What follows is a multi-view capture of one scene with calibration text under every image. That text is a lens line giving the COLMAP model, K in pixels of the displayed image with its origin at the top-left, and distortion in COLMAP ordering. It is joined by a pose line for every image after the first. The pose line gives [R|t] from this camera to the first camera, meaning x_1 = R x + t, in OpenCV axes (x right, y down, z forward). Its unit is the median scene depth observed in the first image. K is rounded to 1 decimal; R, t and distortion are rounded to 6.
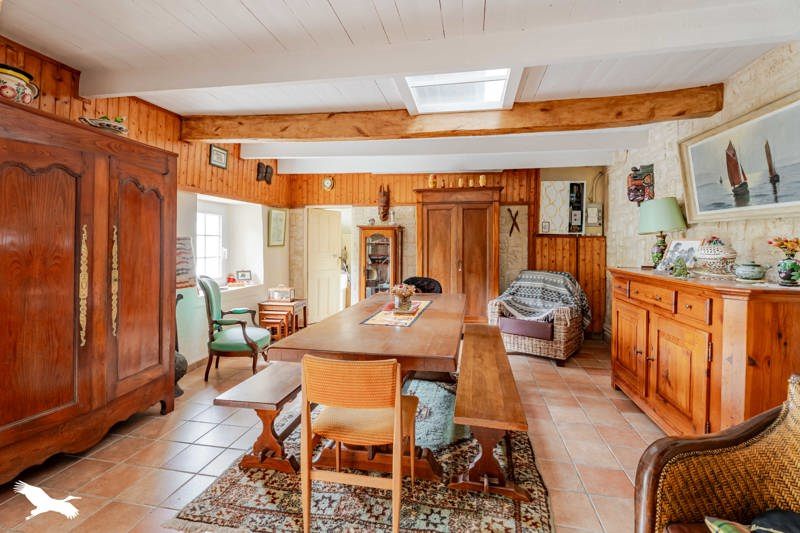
lens RADIAL K [[371.3, 0, 397.4], [0, 371.3, 245.2], [0, 0, 1]] dist [-0.001023, -0.000026]
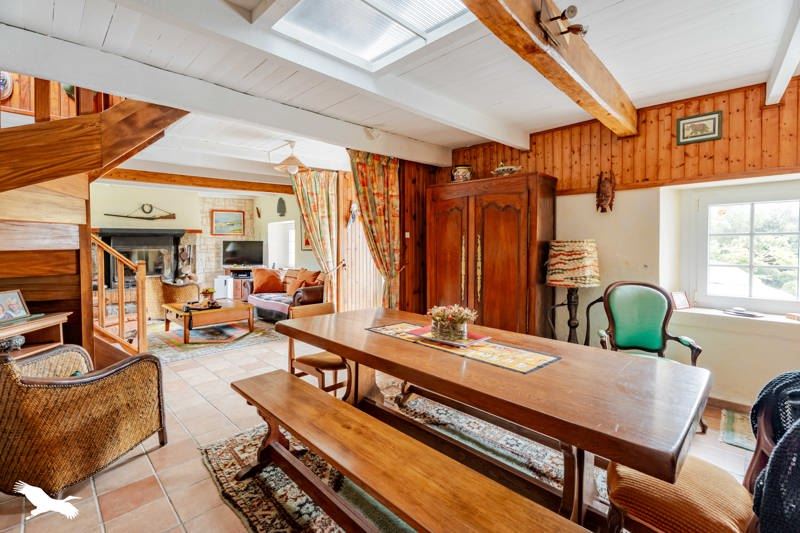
lens RADIAL K [[371.3, 0, 397.4], [0, 371.3, 245.2], [0, 0, 1]] dist [-0.001023, -0.000026]
pose [[-0.571360, -0.009392, -0.820646, 0.810627], [-0.010409, 0.999937, -0.004197, 0.003972], [0.820634, 0.006144, -0.571421, 1.649533]]
